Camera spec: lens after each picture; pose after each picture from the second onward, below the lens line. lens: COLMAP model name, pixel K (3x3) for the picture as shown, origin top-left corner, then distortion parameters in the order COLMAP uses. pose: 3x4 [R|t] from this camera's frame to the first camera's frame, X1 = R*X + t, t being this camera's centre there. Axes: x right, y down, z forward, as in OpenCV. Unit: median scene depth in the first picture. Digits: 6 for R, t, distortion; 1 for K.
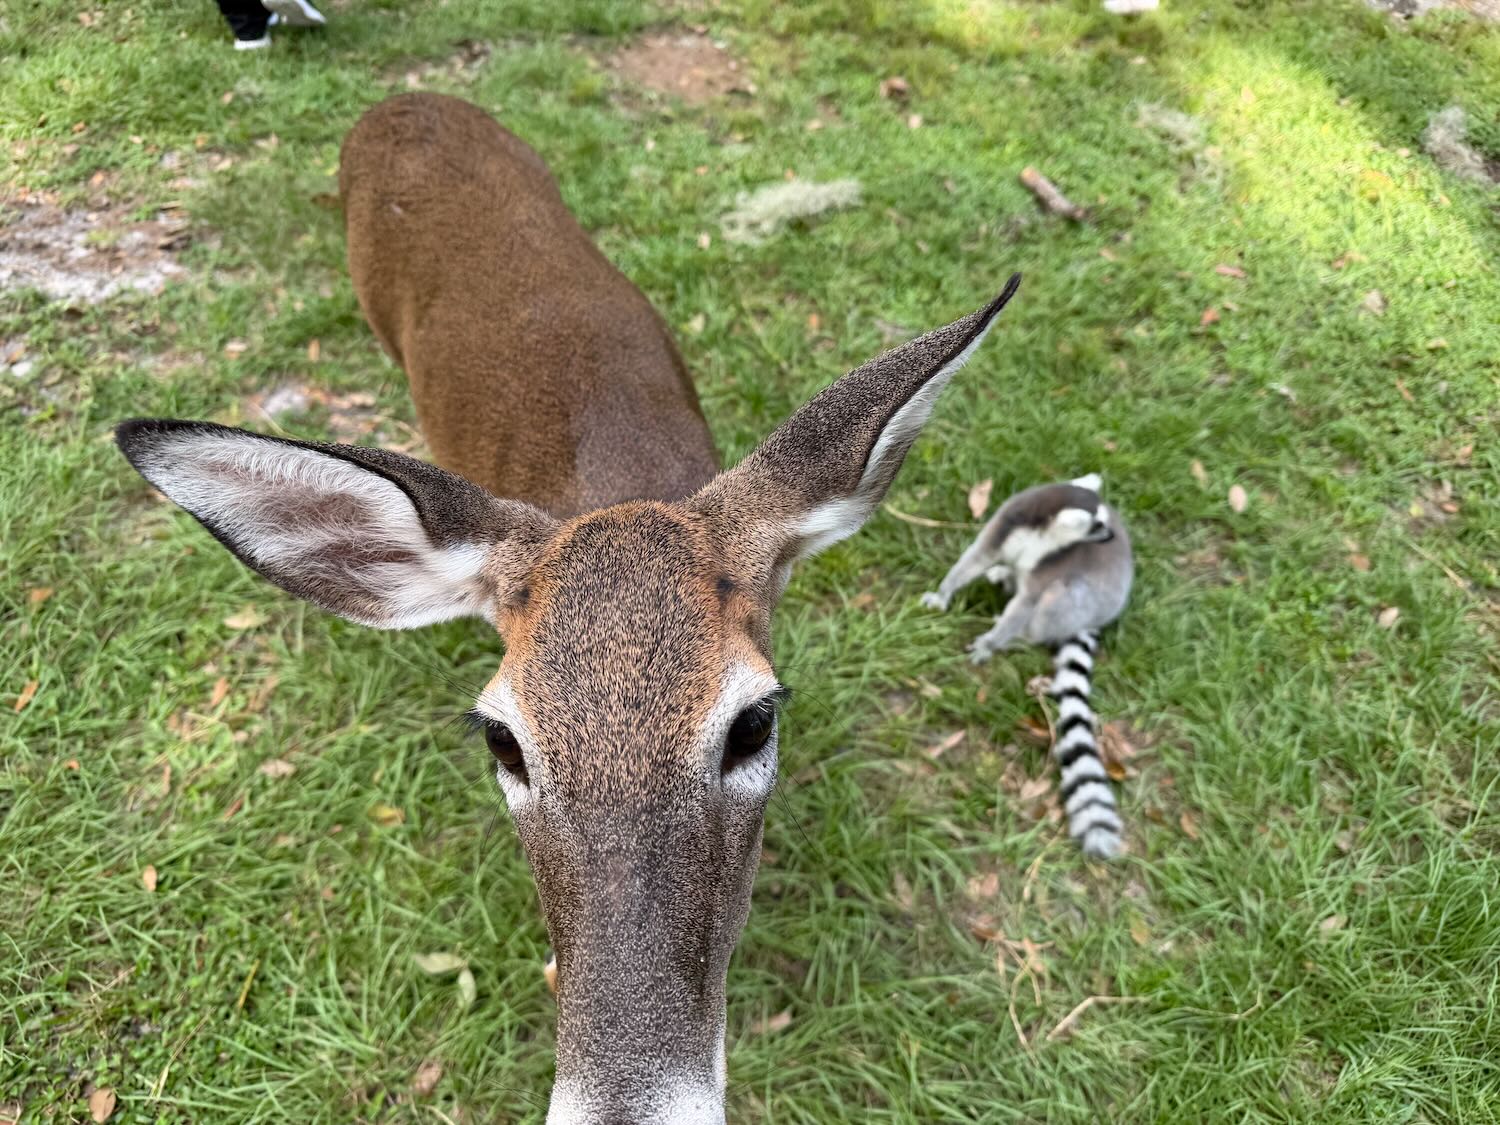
lens RADIAL K [[1038.9, 0, 744.8], [0, 1038.9, 548.2], [0, 0, 1]] dist [0.023647, -0.061095]
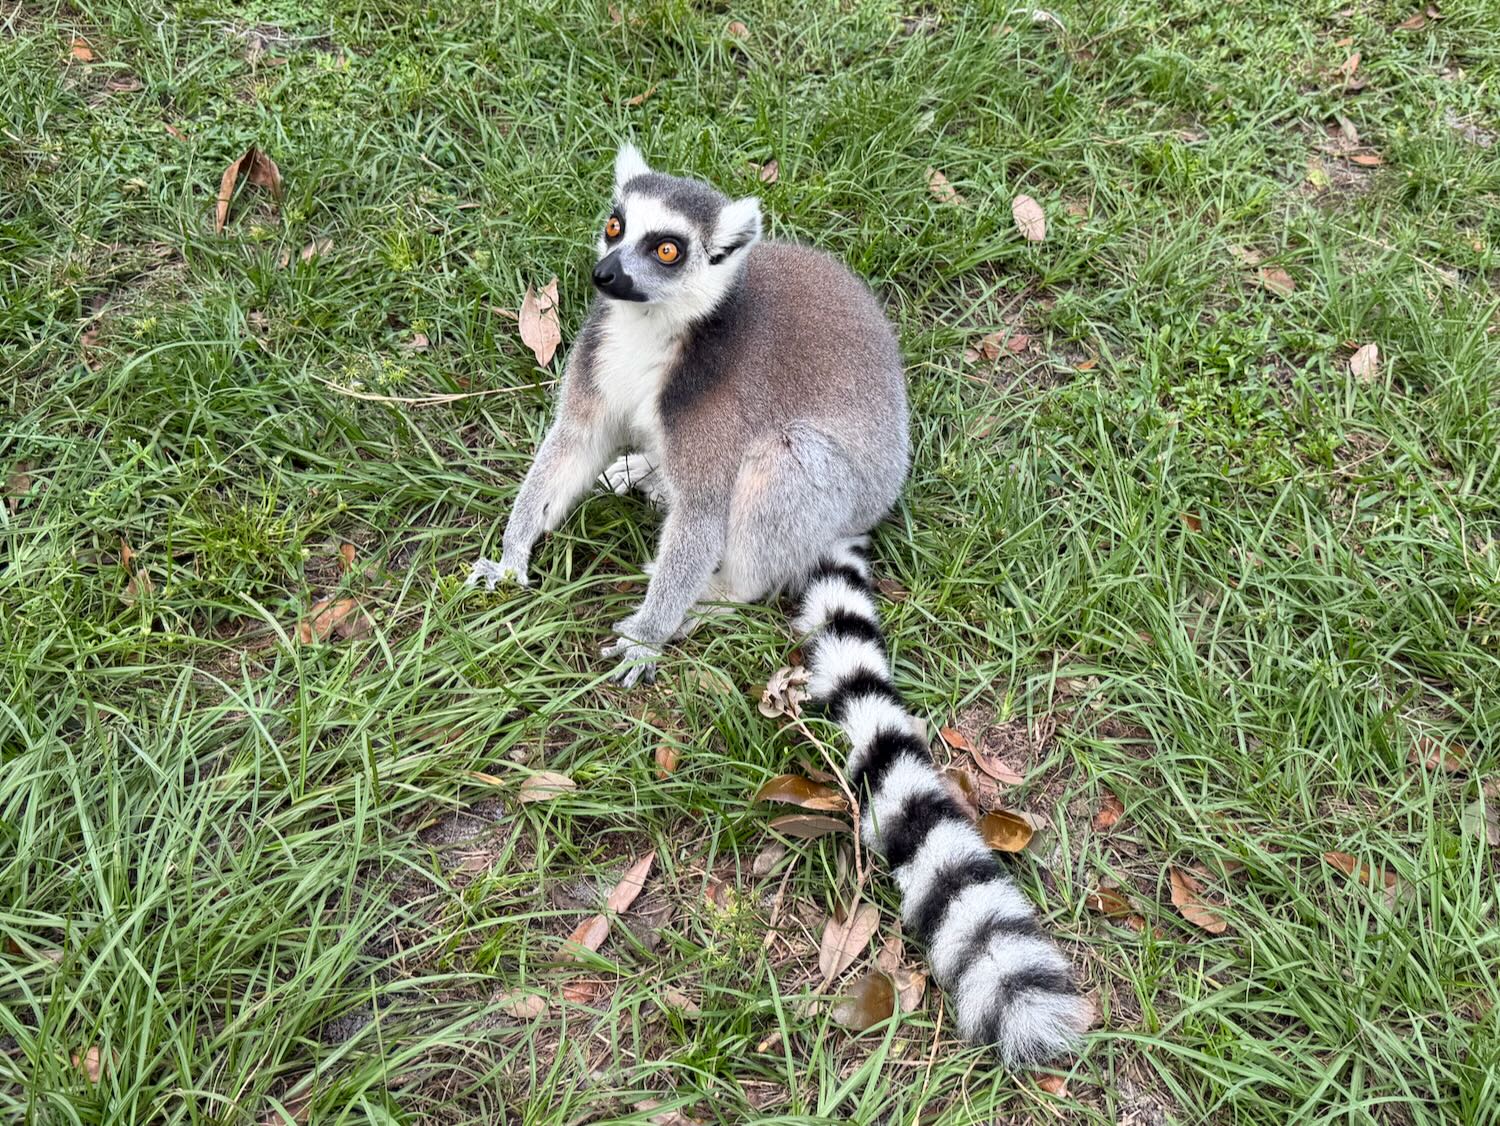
lens RADIAL K [[1038.9, 0, 752.0], [0, 1038.9, 557.7], [0, 0, 1]] dist [0.023647, -0.061095]
pose [[0.896675, -0.254792, 0.362014, 0.130493], [0.255219, 0.965714, 0.047532, 0.054936], [-0.361713, 0.049772, 0.930960, 0.603755]]
